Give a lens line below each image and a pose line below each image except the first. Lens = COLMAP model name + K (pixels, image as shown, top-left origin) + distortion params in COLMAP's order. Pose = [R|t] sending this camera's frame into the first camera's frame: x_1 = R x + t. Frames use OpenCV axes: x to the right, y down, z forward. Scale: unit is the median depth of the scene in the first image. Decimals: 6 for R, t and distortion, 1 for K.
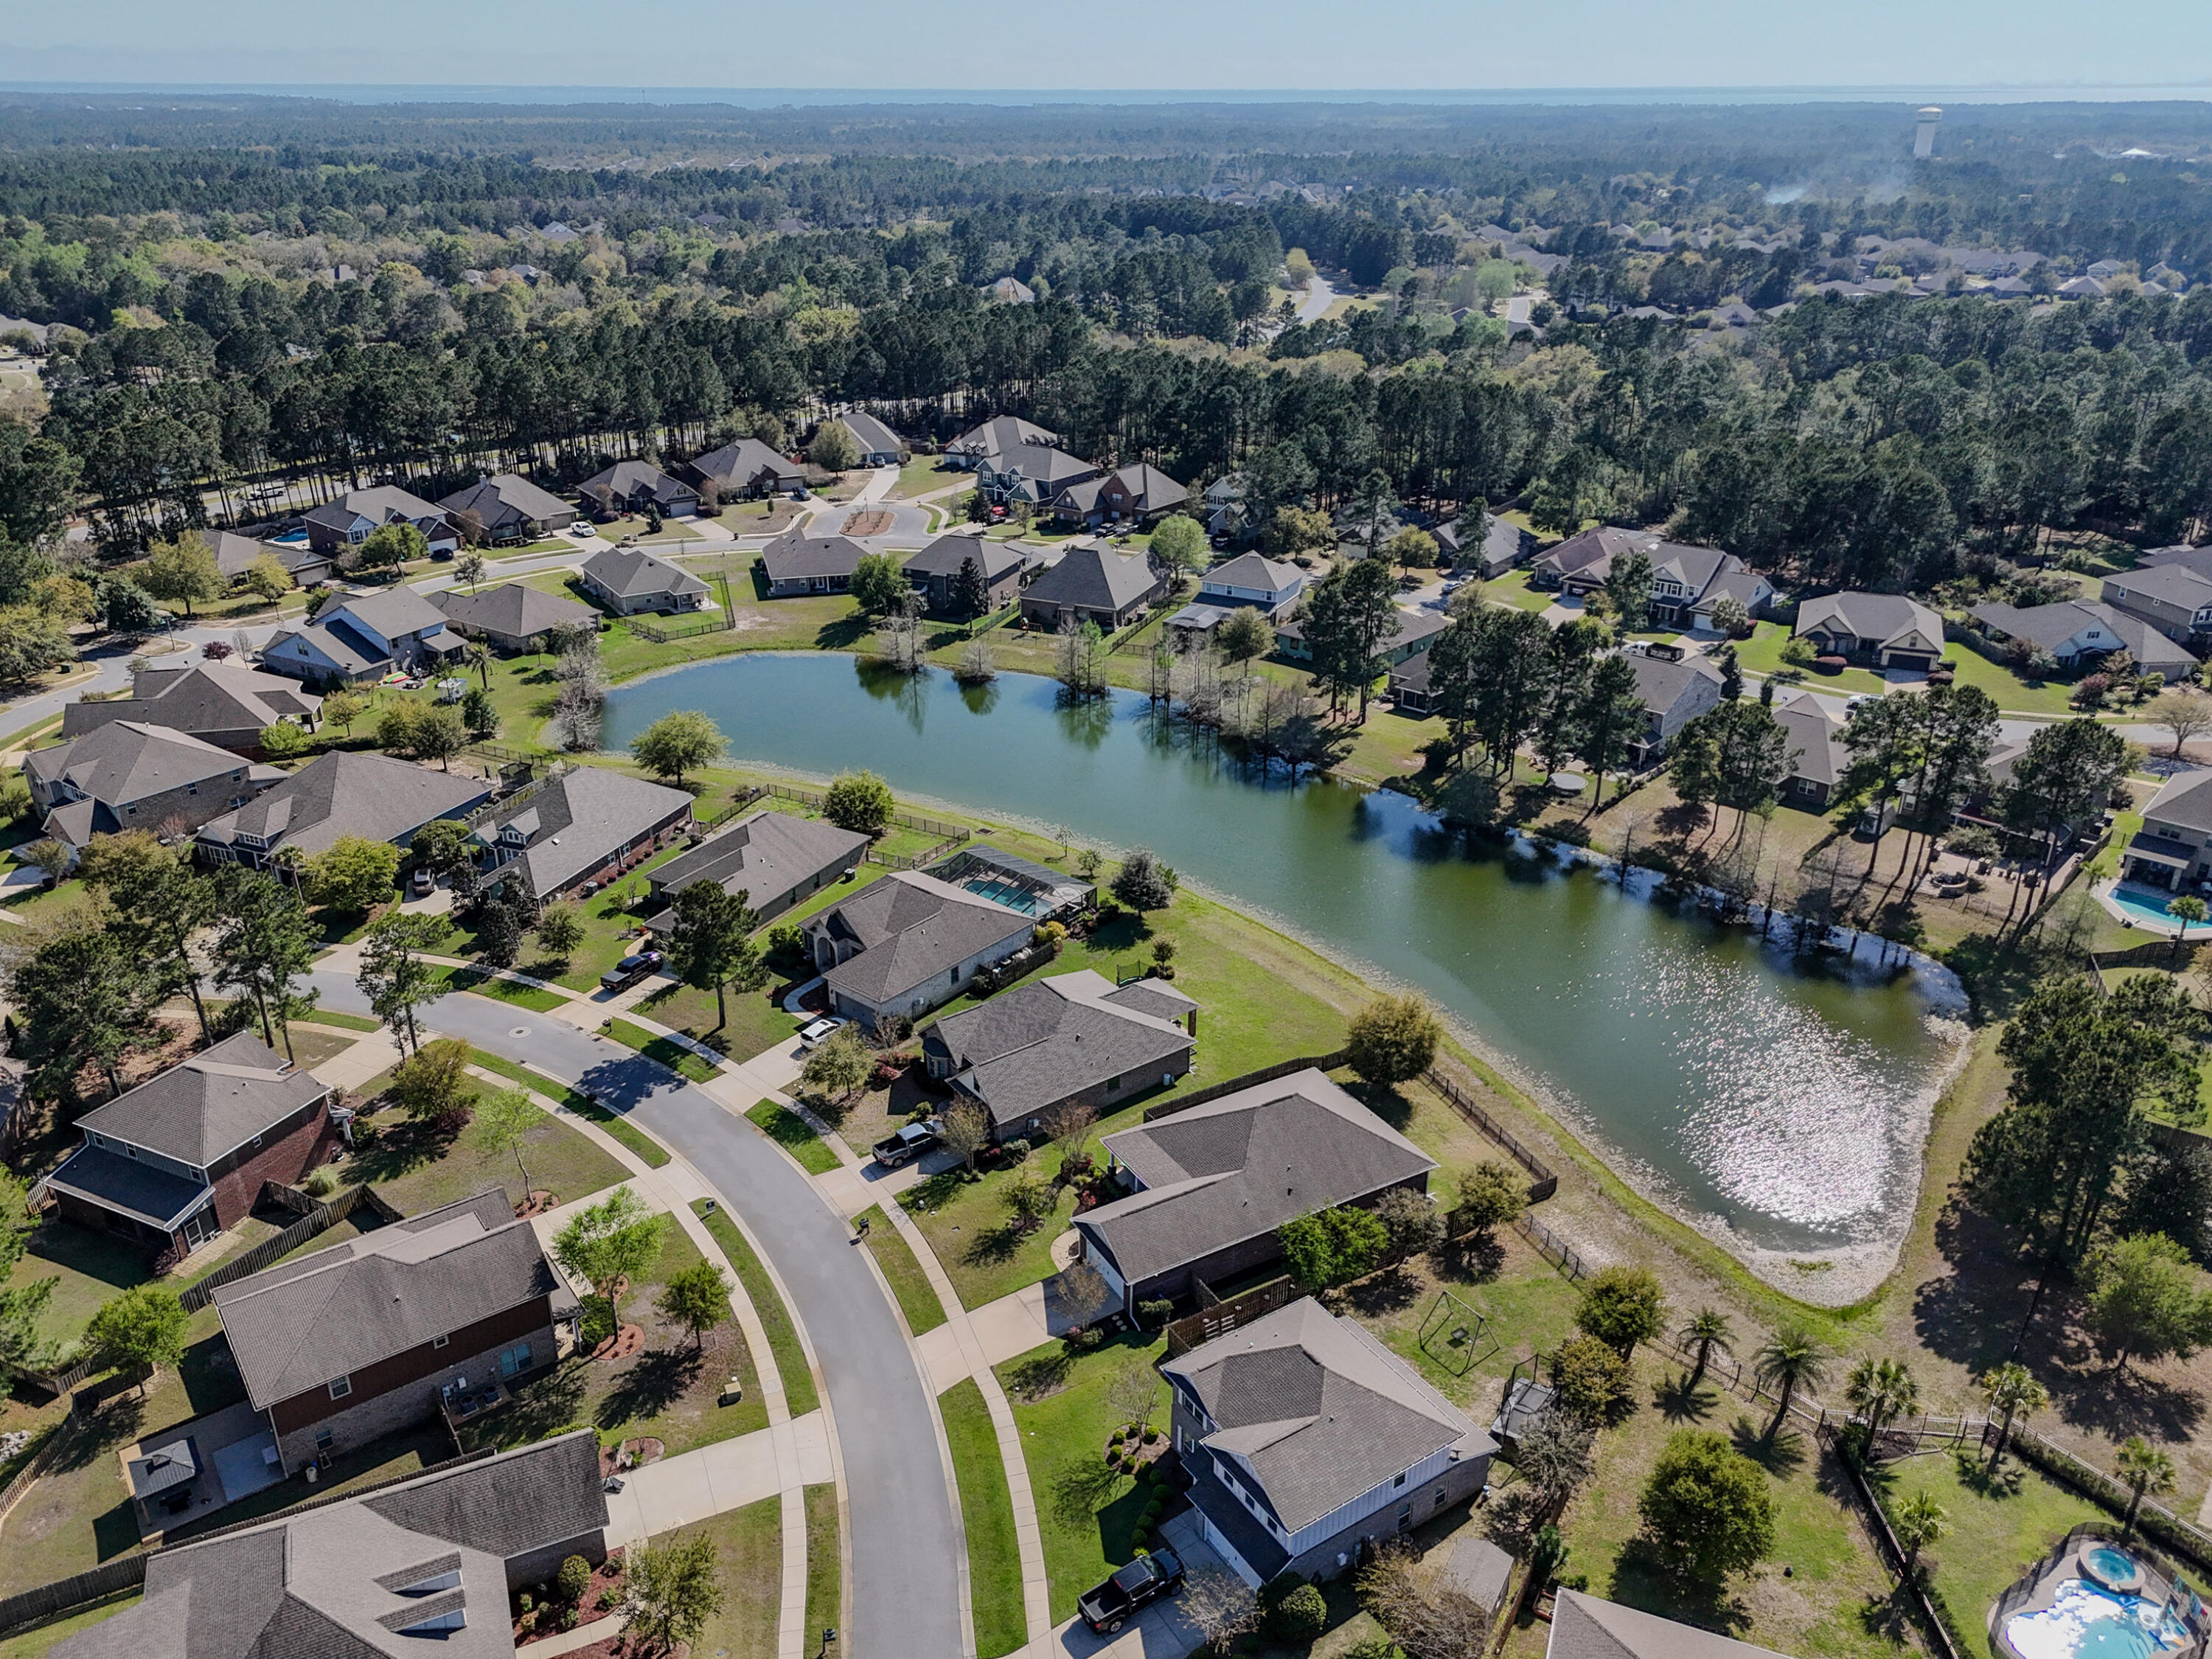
lens RADIAL K [[1639.3, 0, 1106.0], [0, 1639.3, 829.5], [0, 0, 1]] dist [0.091564, -0.092954]
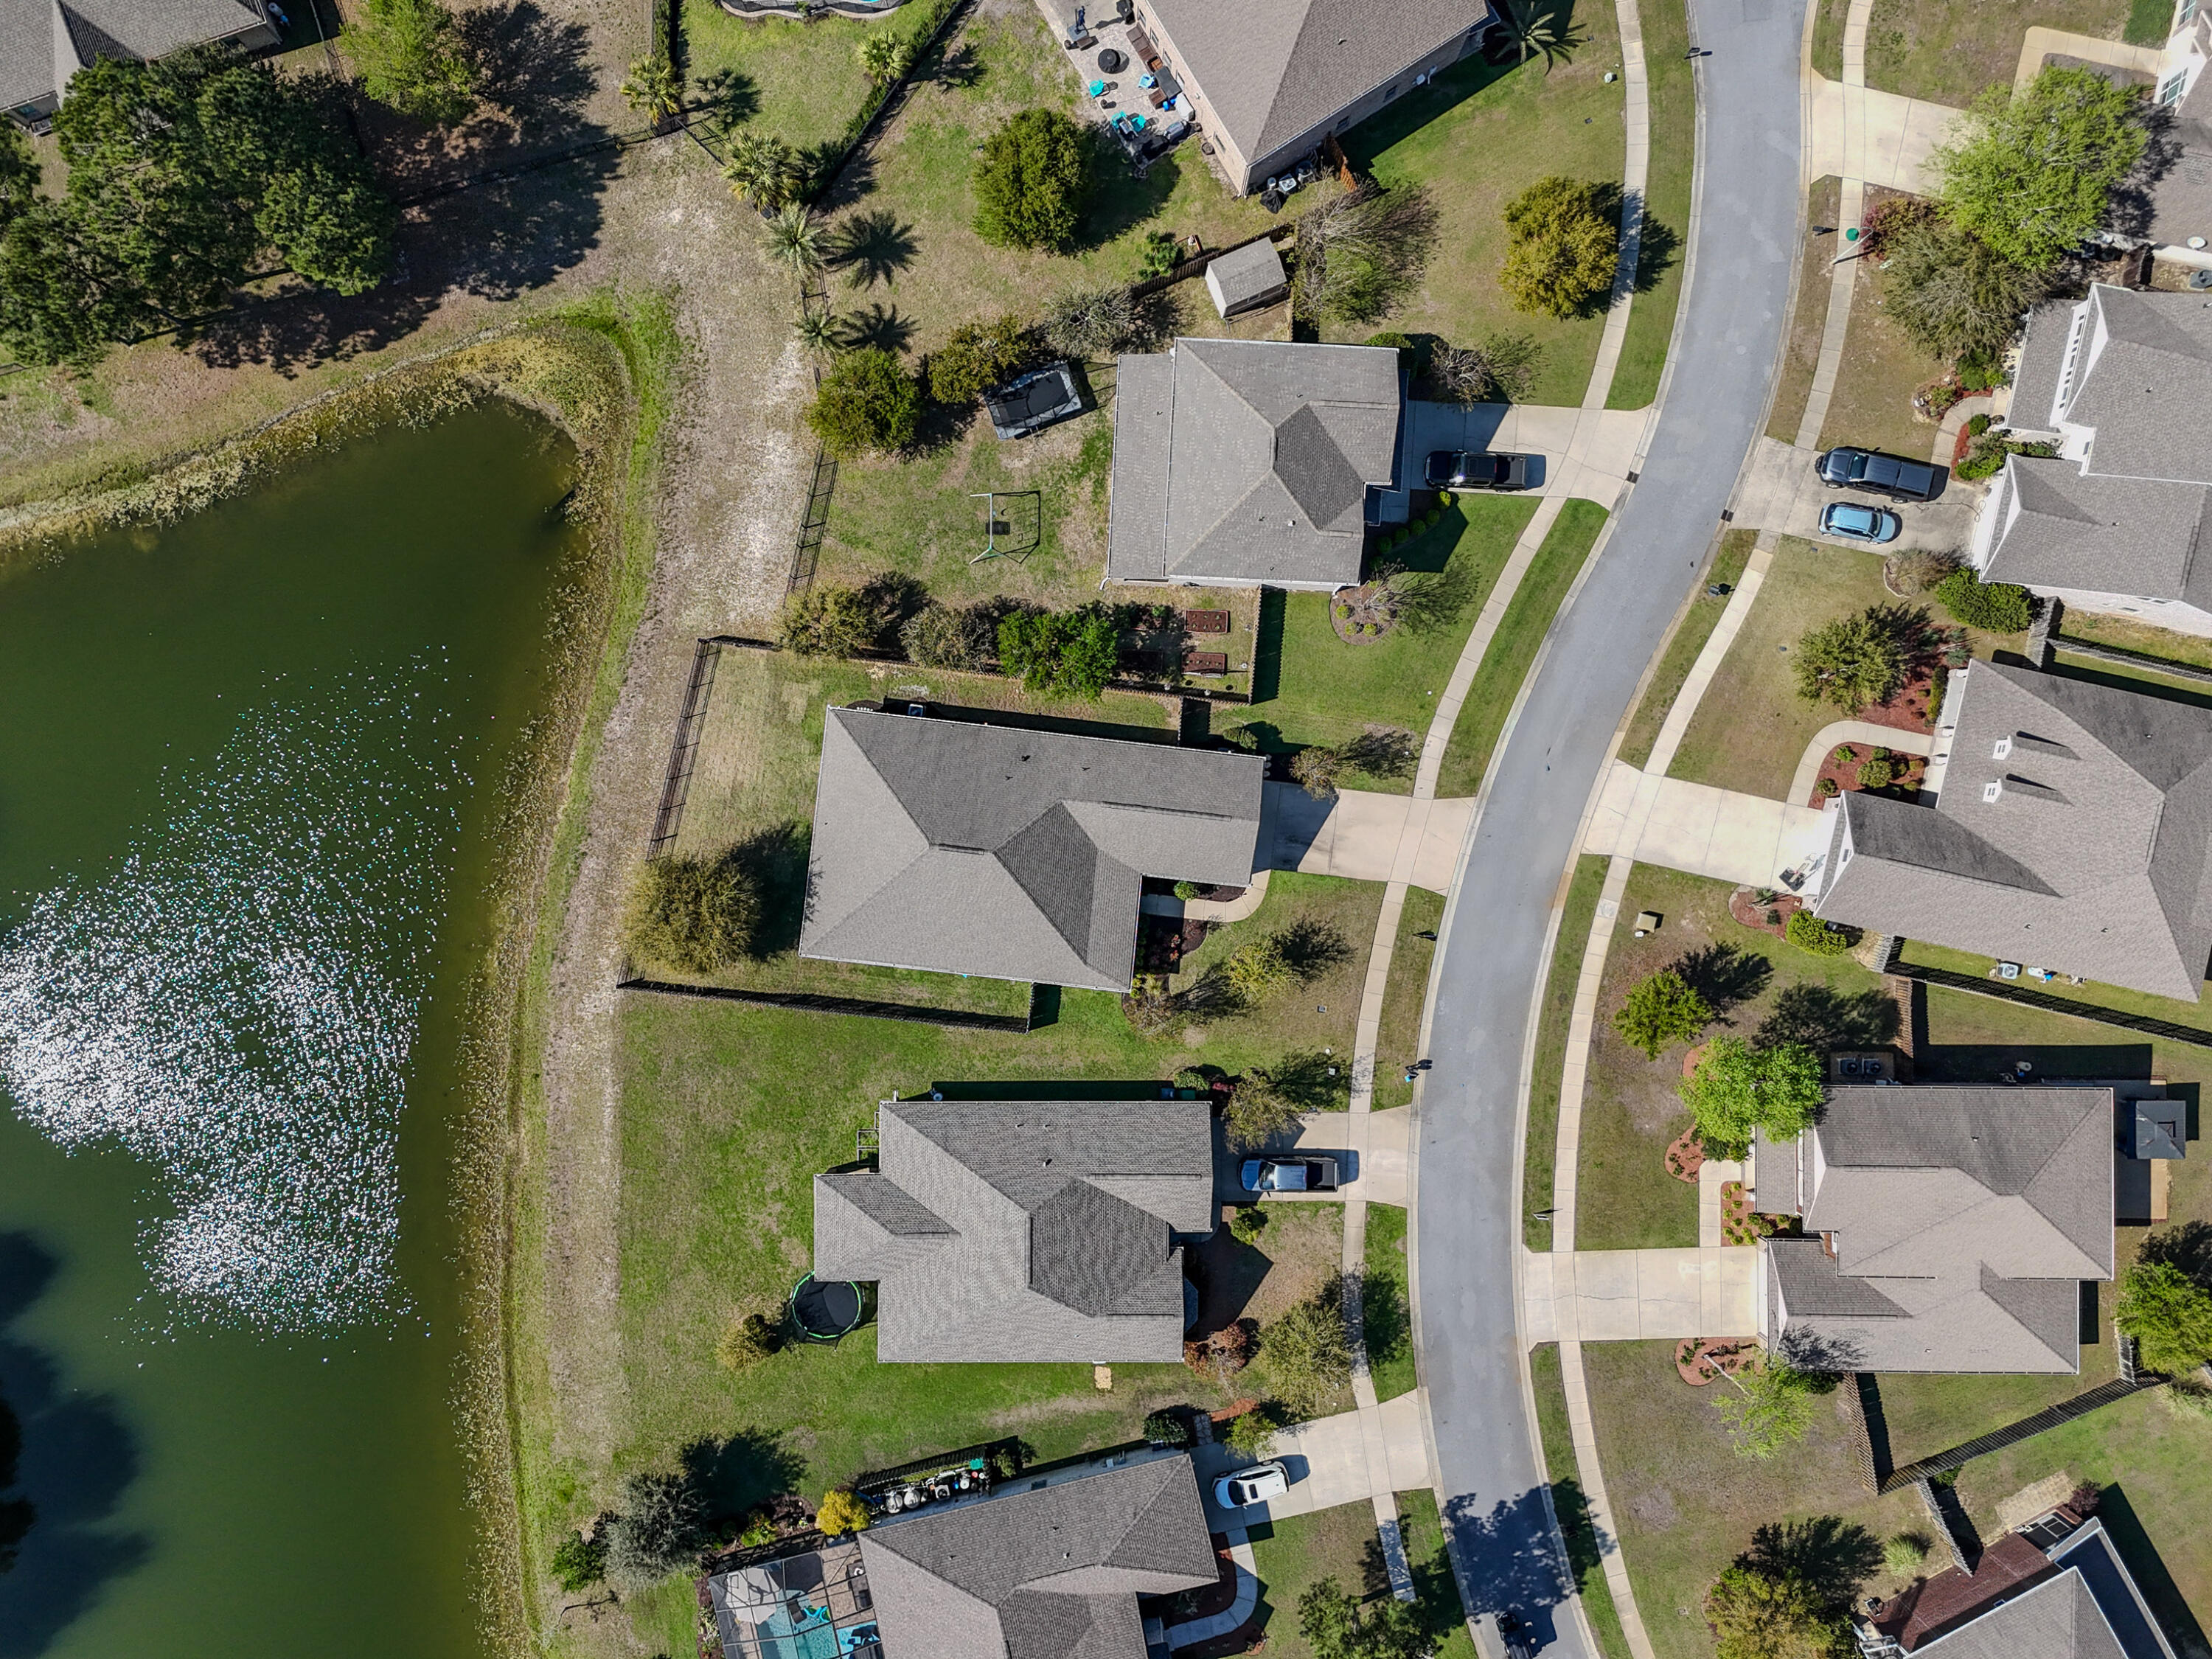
lens RADIAL K [[1623.5, 0, 1102.7], [0, 1623.5, 835.5], [0, 0, 1]] dist [0.088621, -0.093030]
pose [[-0.803324, -0.595513, 0.005822, 0.032726], [0.249840, -0.328118, 0.910999, -0.345149], [-0.540602, 0.733282, 0.412368, 0.423616]]
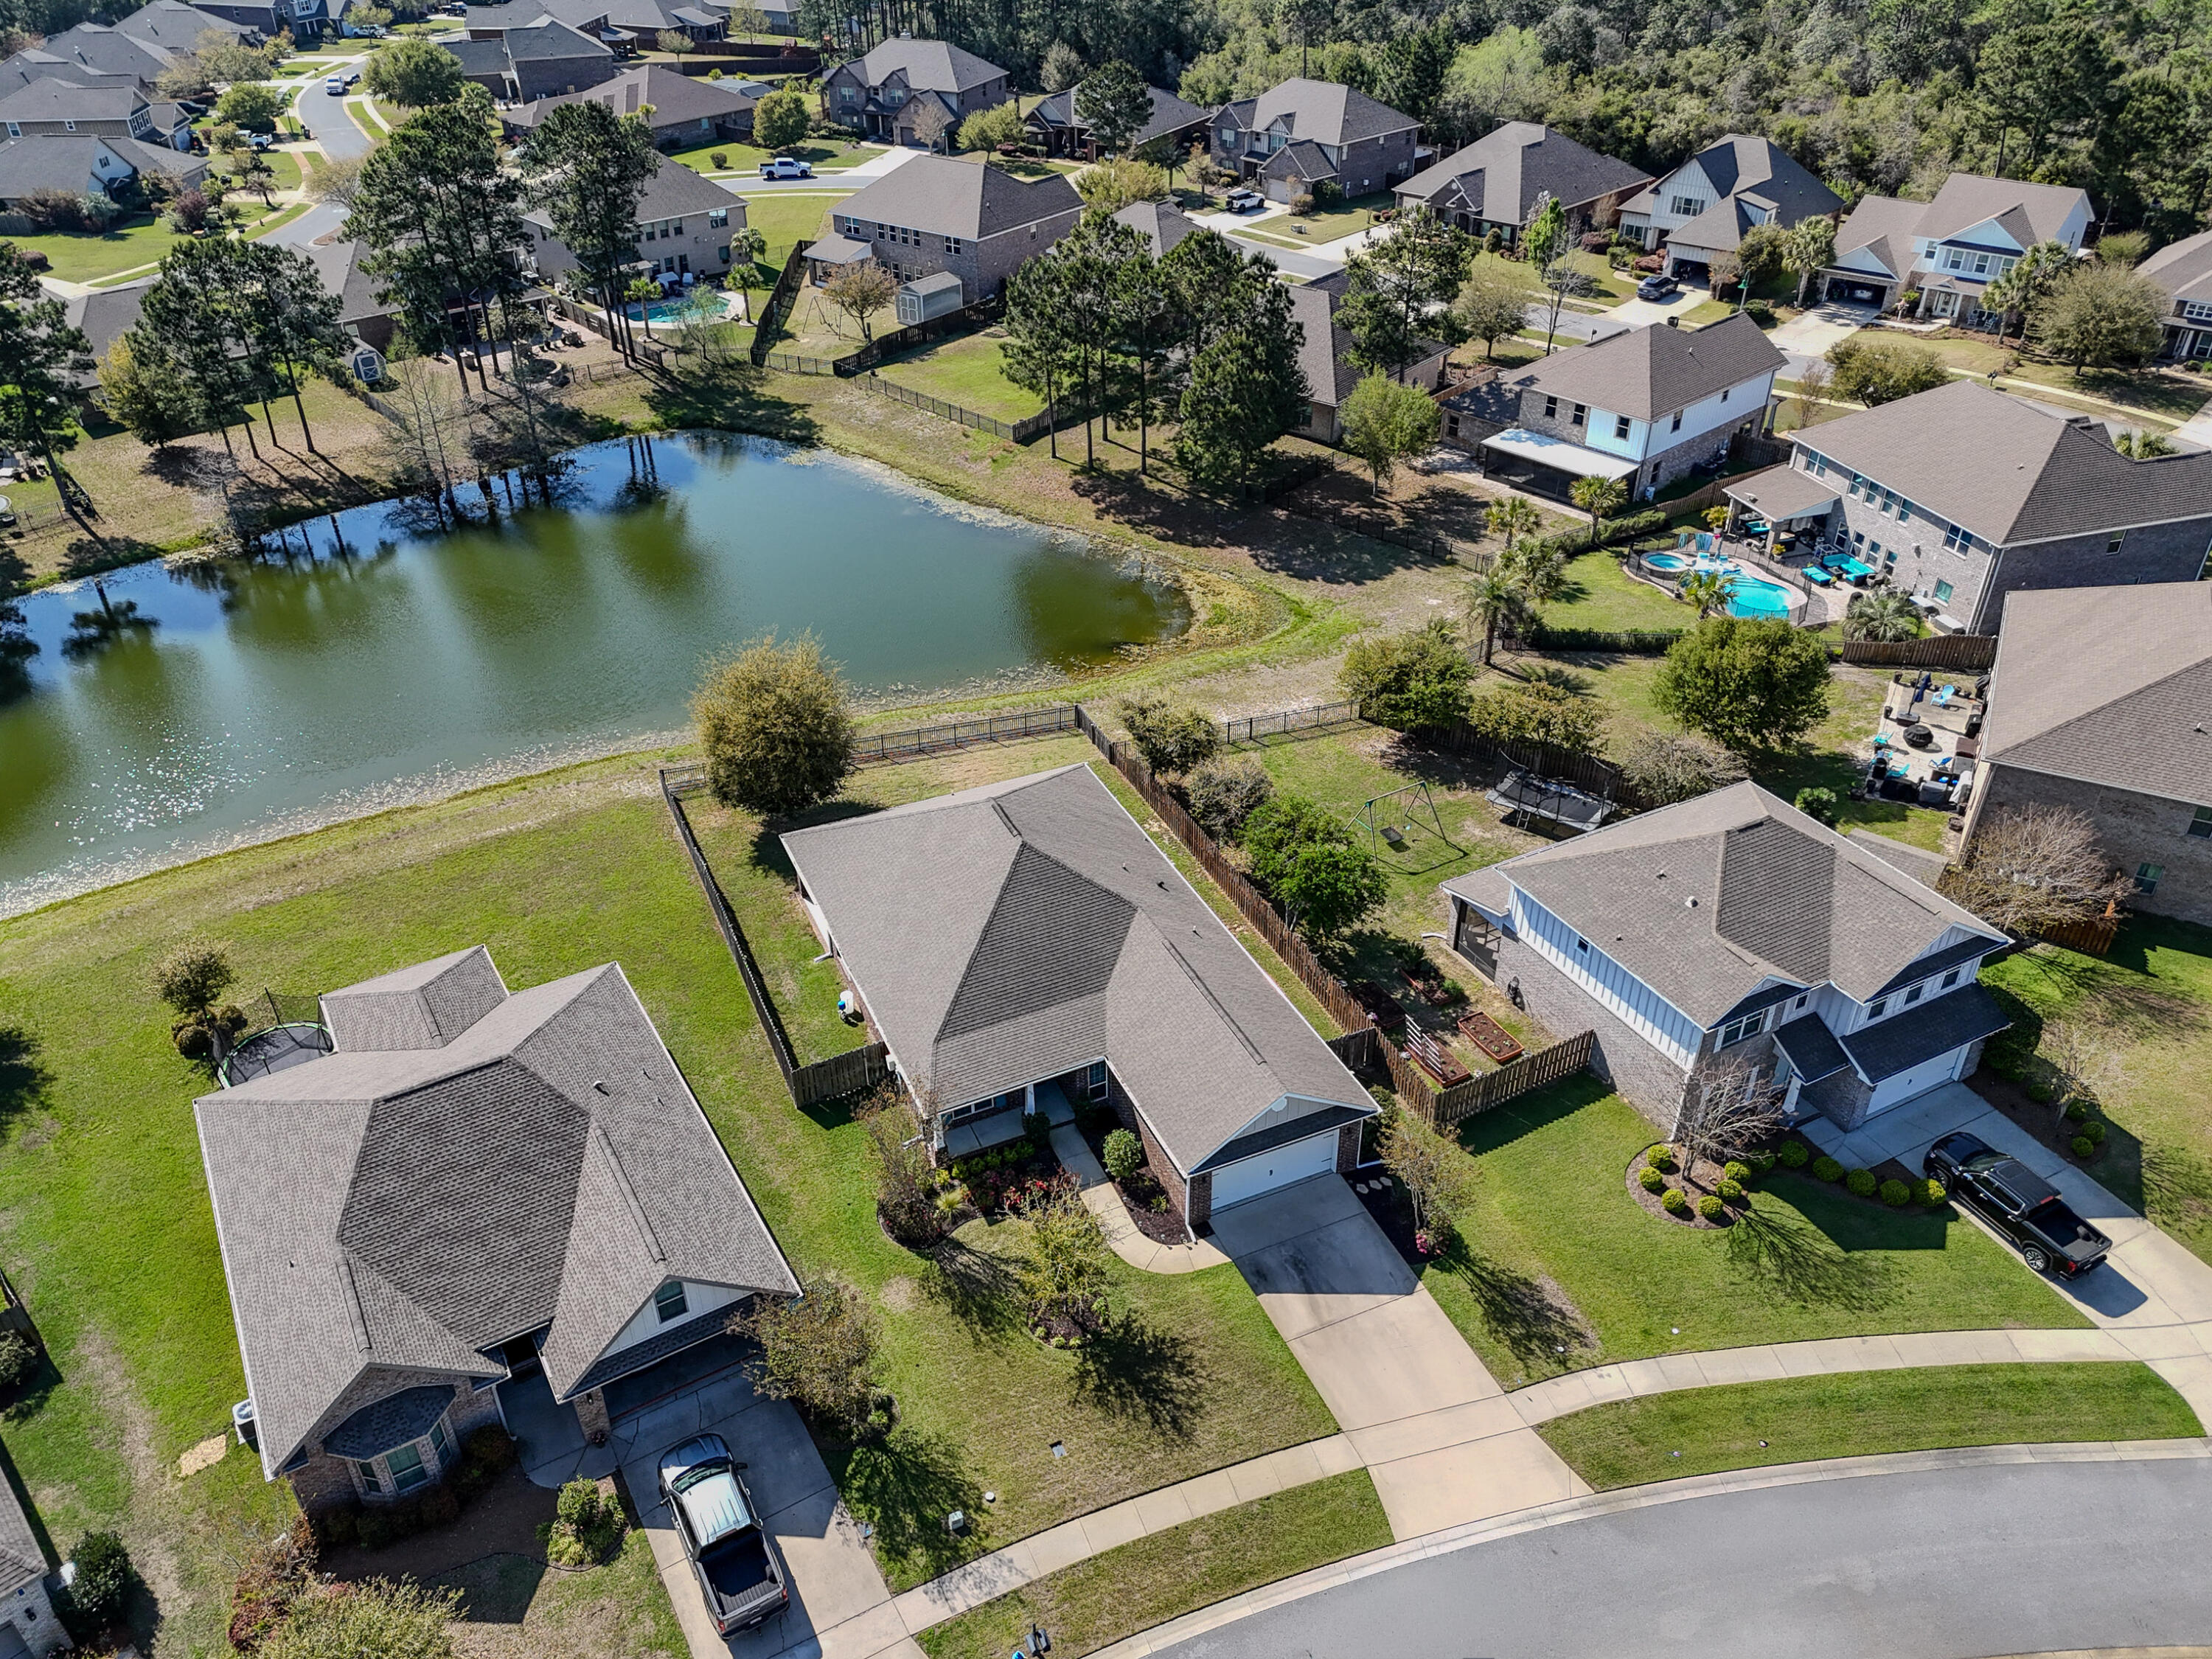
lens RADIAL K [[1623.5, 0, 1102.7], [0, 1623.5, 835.5], [0, 0, 1]] dist [0.088621, -0.093030]
pose [[0.101452, -0.554043, 0.826283, -0.231511], [0.417654, 0.777550, 0.470086, -0.050432], [-0.902925, 0.297409, 0.310282, 0.530571]]
